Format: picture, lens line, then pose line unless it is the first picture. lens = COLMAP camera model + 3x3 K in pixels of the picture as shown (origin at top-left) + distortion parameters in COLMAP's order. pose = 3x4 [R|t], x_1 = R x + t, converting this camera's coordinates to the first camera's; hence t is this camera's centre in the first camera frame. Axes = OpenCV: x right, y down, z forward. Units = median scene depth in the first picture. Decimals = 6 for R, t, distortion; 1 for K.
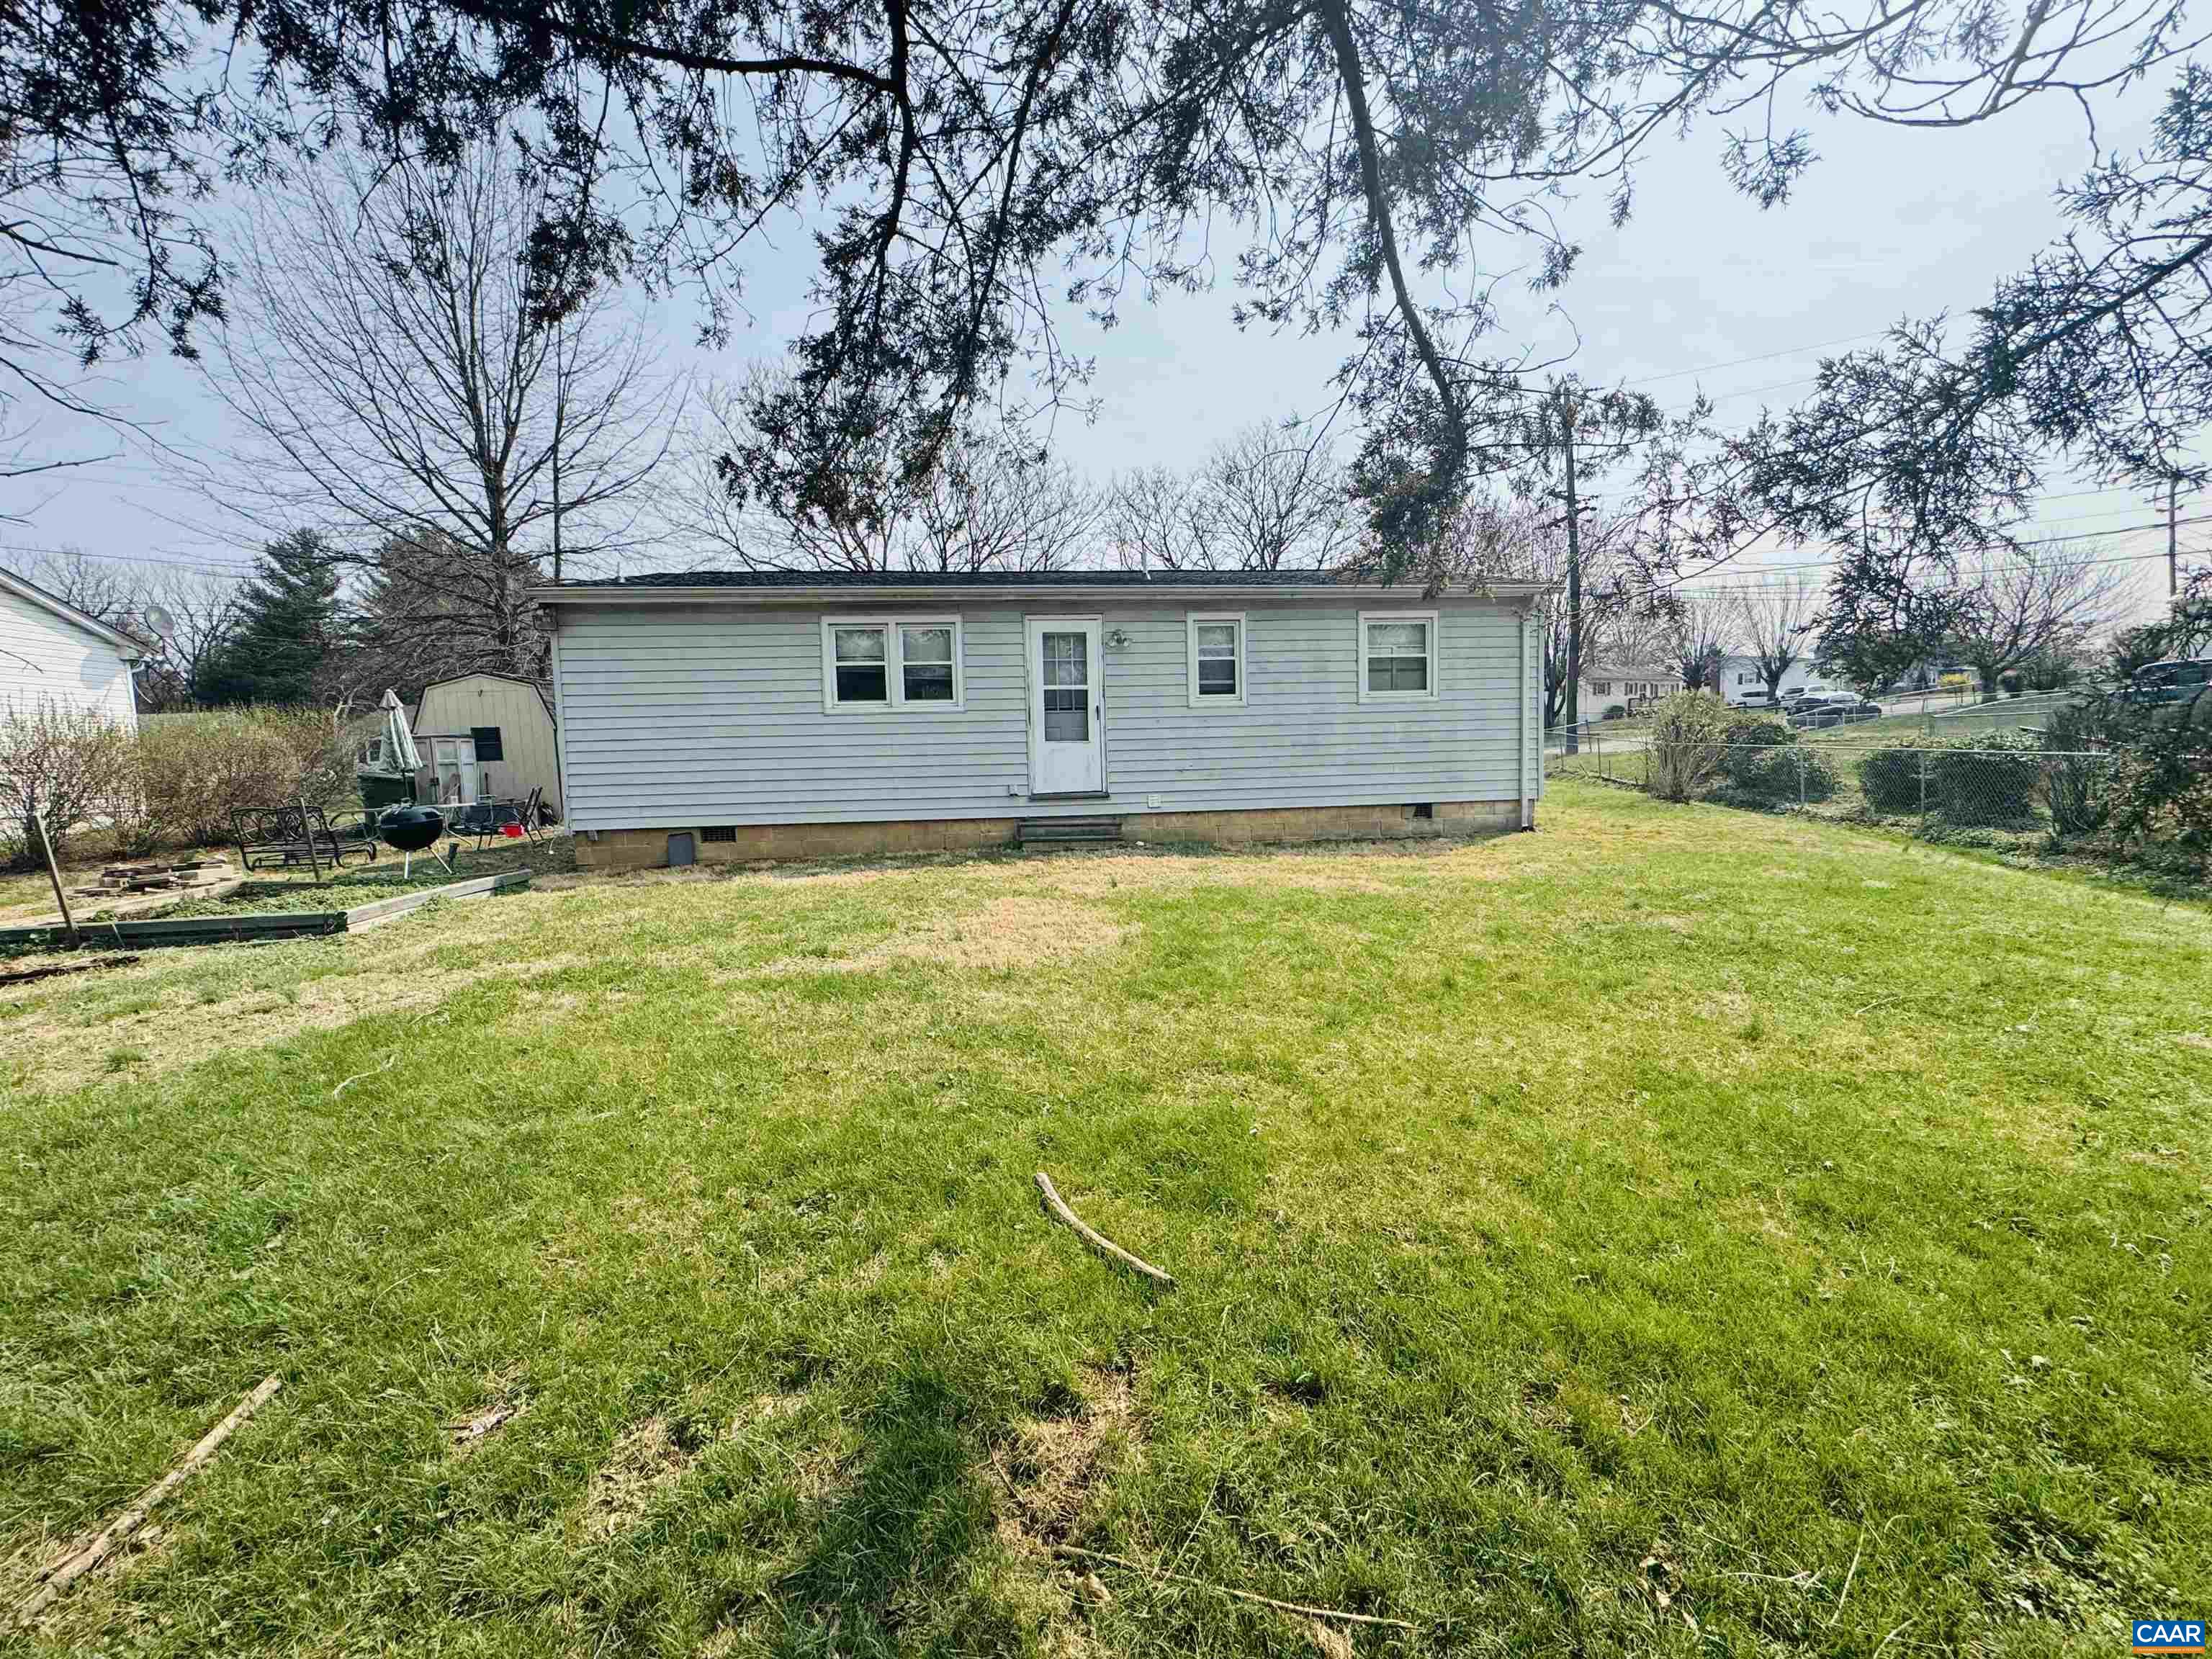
lens RADIAL K [[876.0, 0, 1101.2], [0, 876.0, 827.2], [0, 0, 1]] dist [-0.004978, 0.001479]
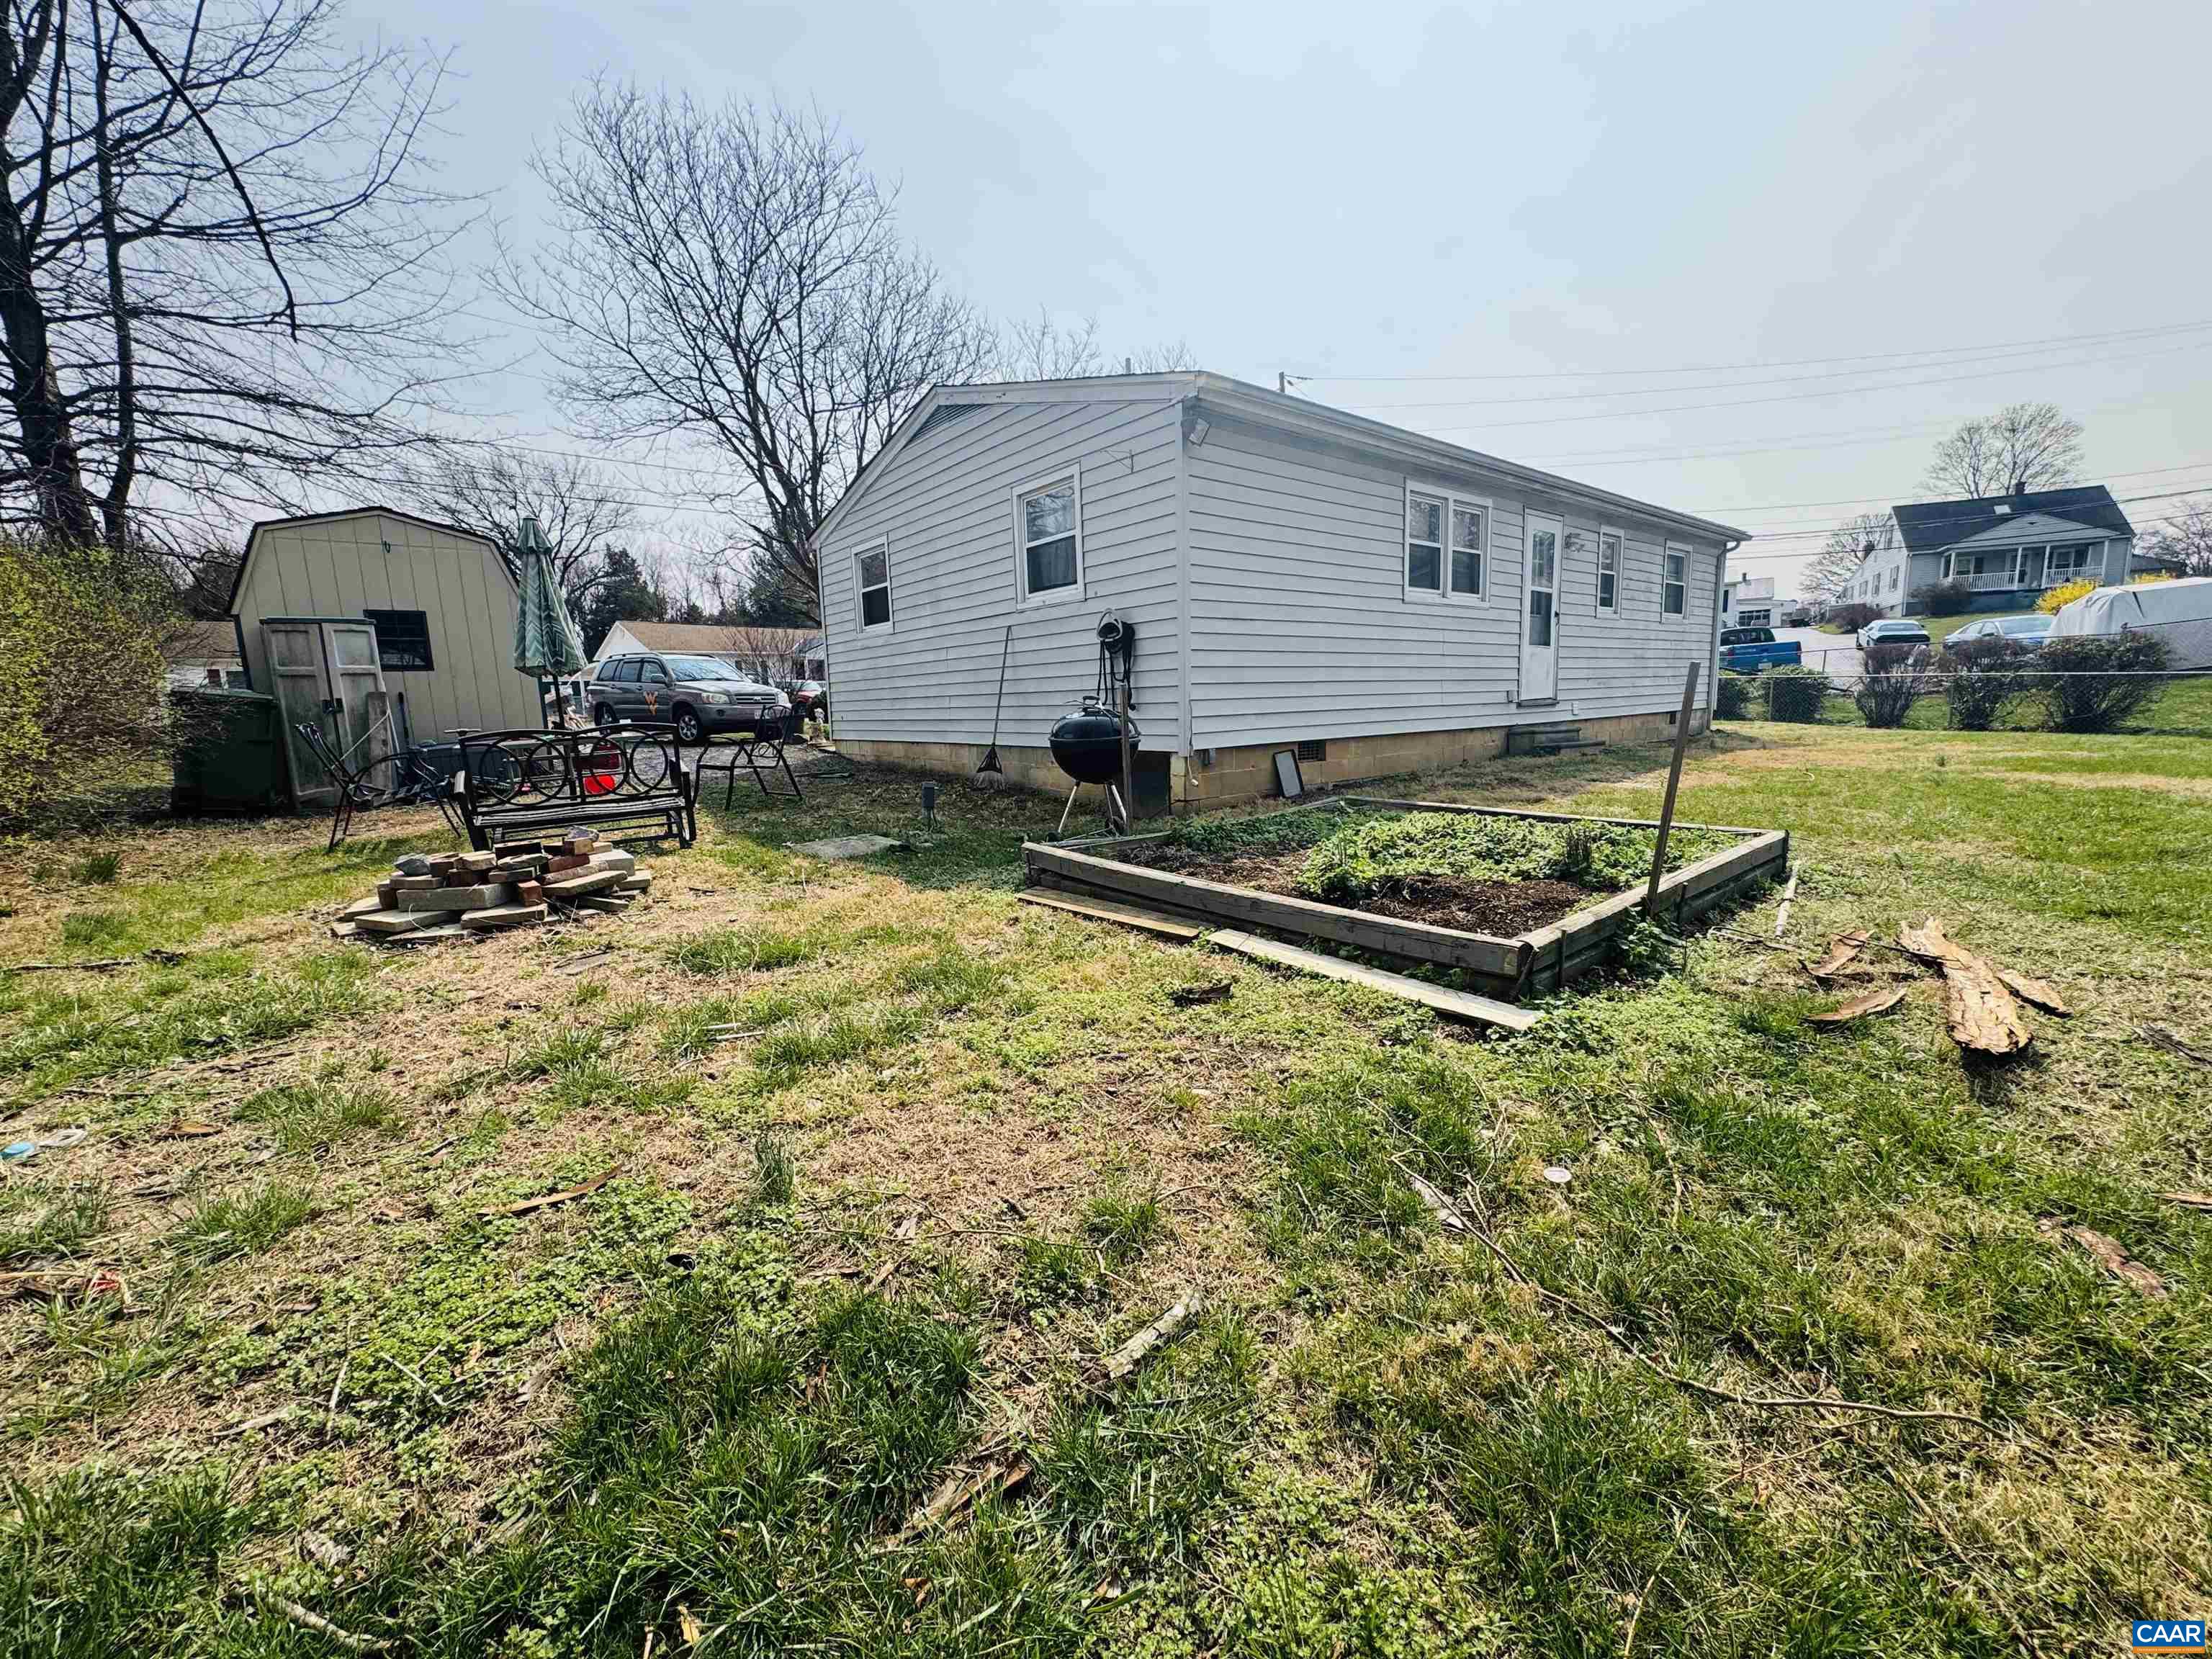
lens RADIAL K [[876.0, 0, 1103.1], [0, 876.0, 825.8], [0, 0, 1]] dist [-0.004978, 0.001479]
pose [[0.839241, -0.076442, 0.538359, -0.984982], [0.049466, 0.996697, 0.064409, 0.014810], [-0.541505, -0.027424, 0.840250, 0.438356]]
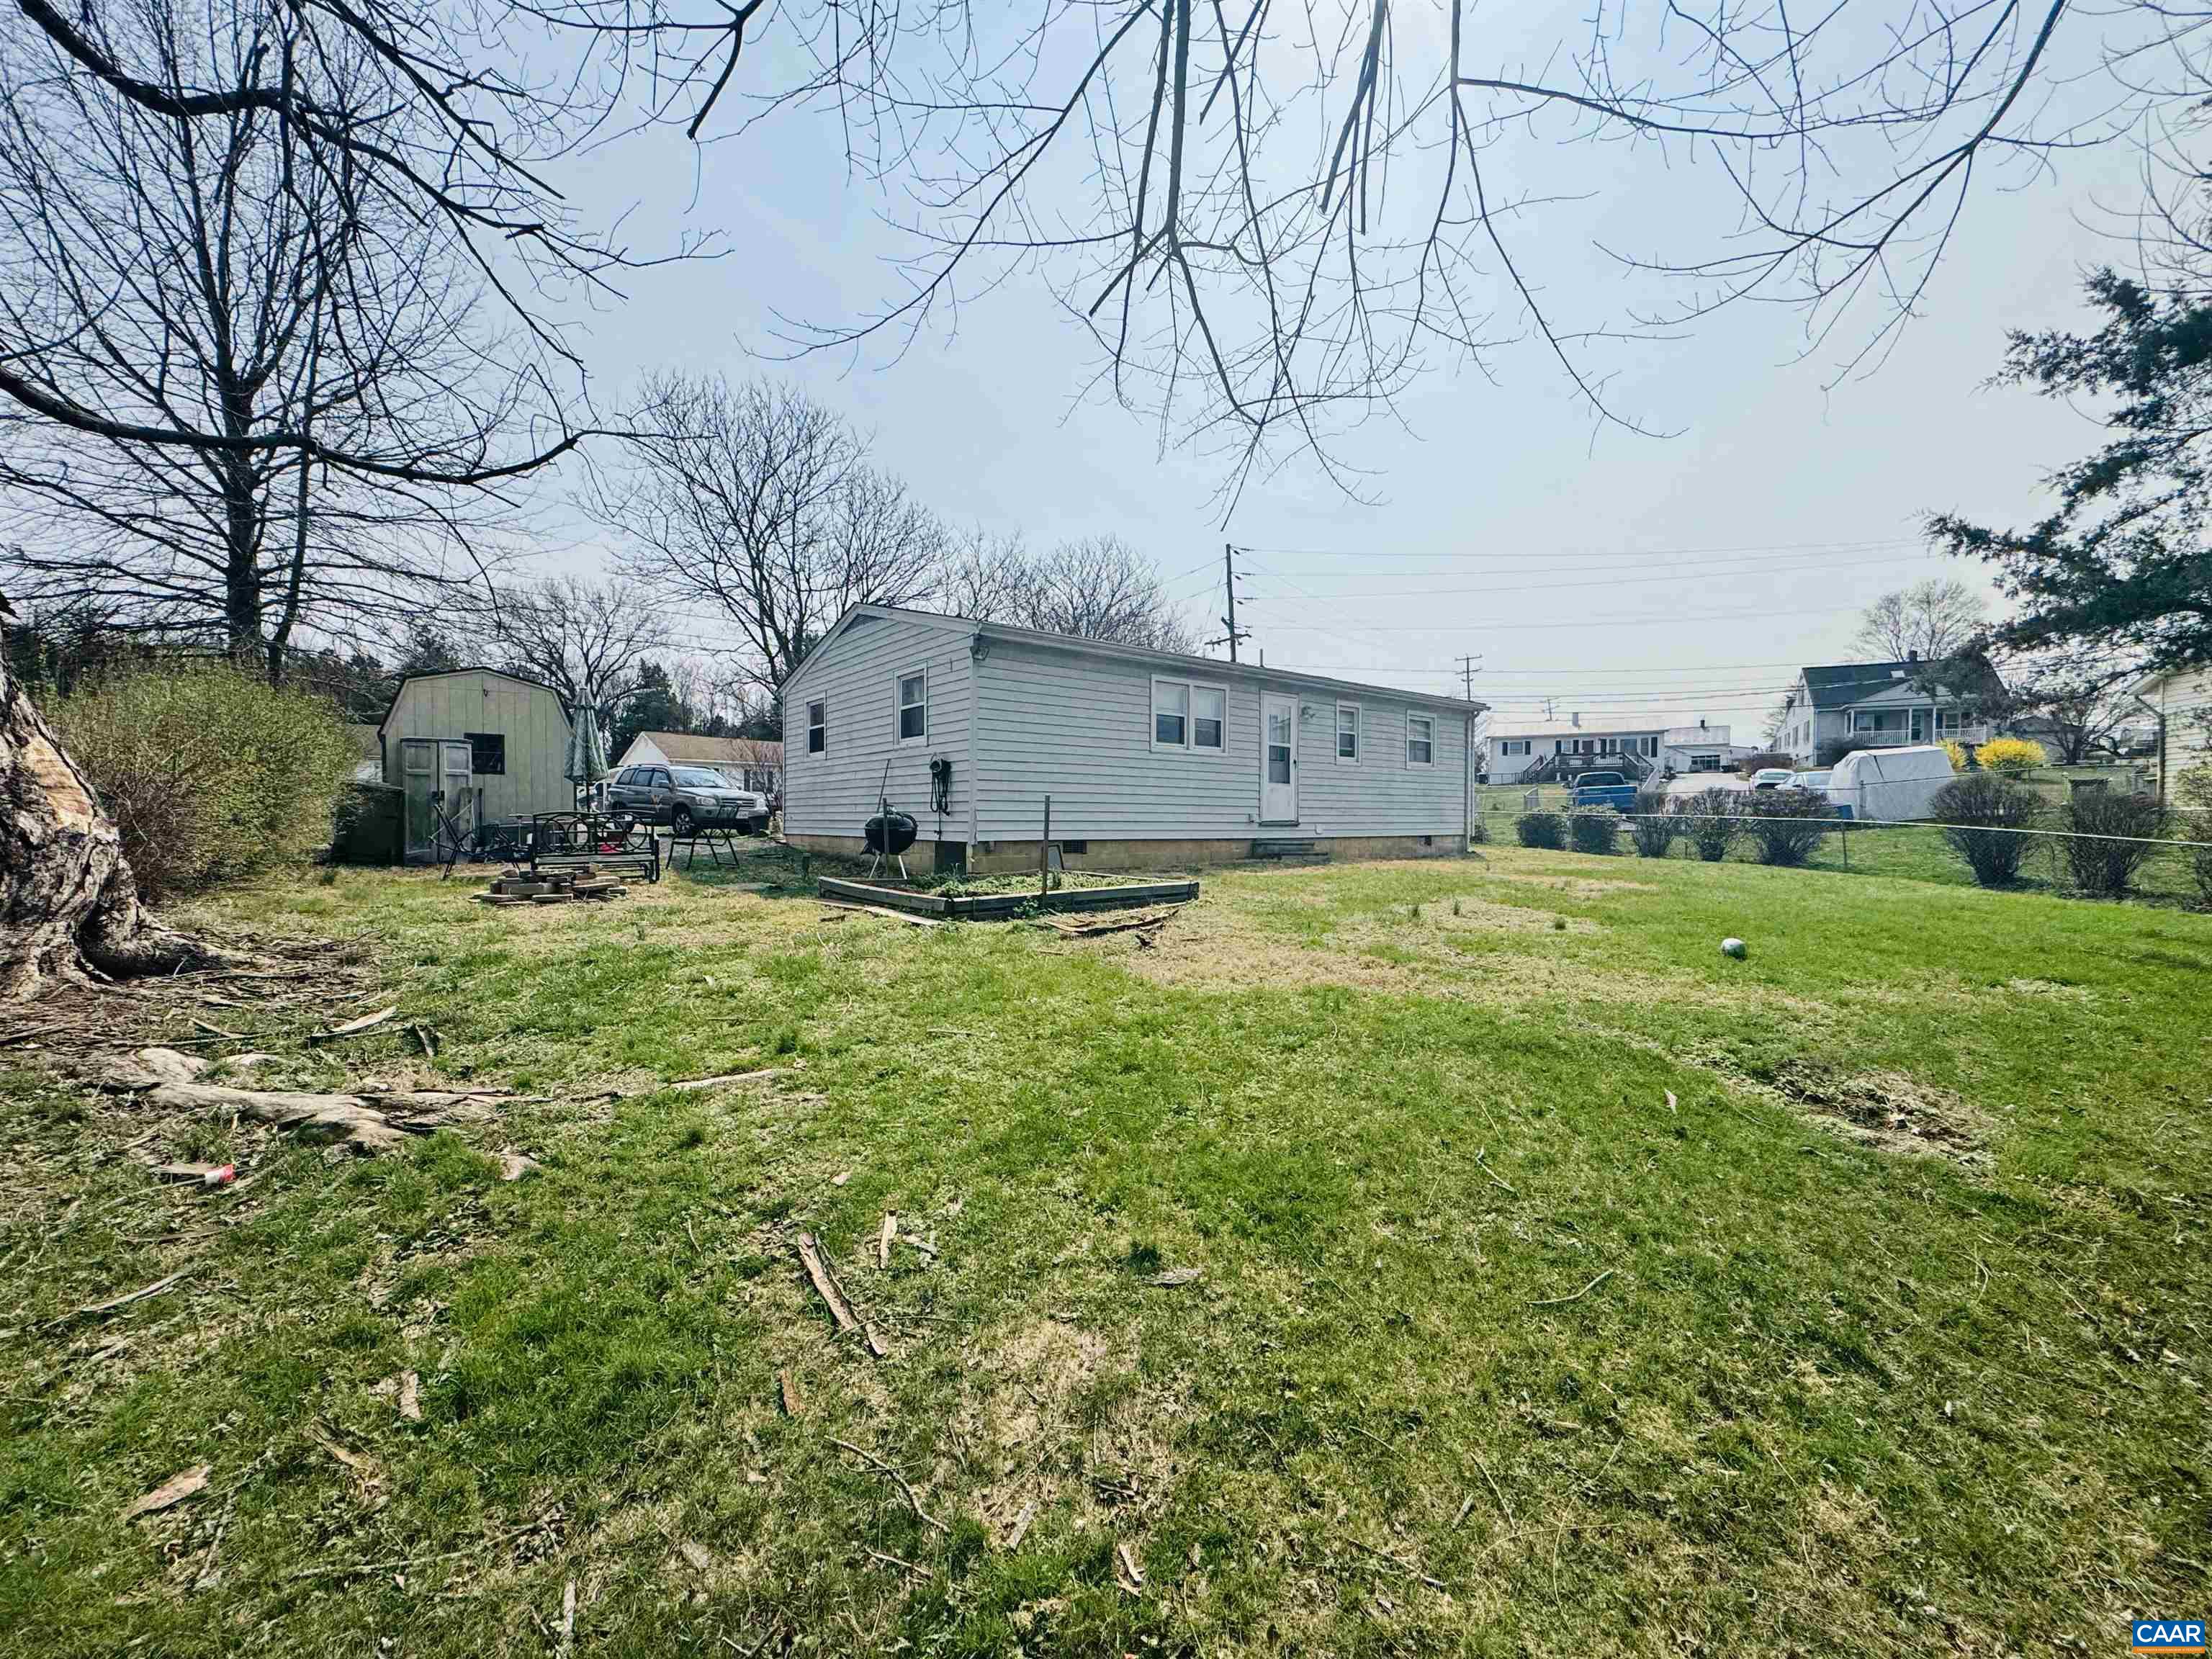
lens RADIAL K [[876.0, 0, 1106.9], [0, 876.0, 834.1], [0, 0, 1]] dist [-0.004978, 0.001479]
pose [[0.845043, 0.020914, 0.534290, -1.001126], [0.013521, 0.998079, -0.060453, 0.060572], [-0.534528, 0.058309, 0.843137, -0.010689]]
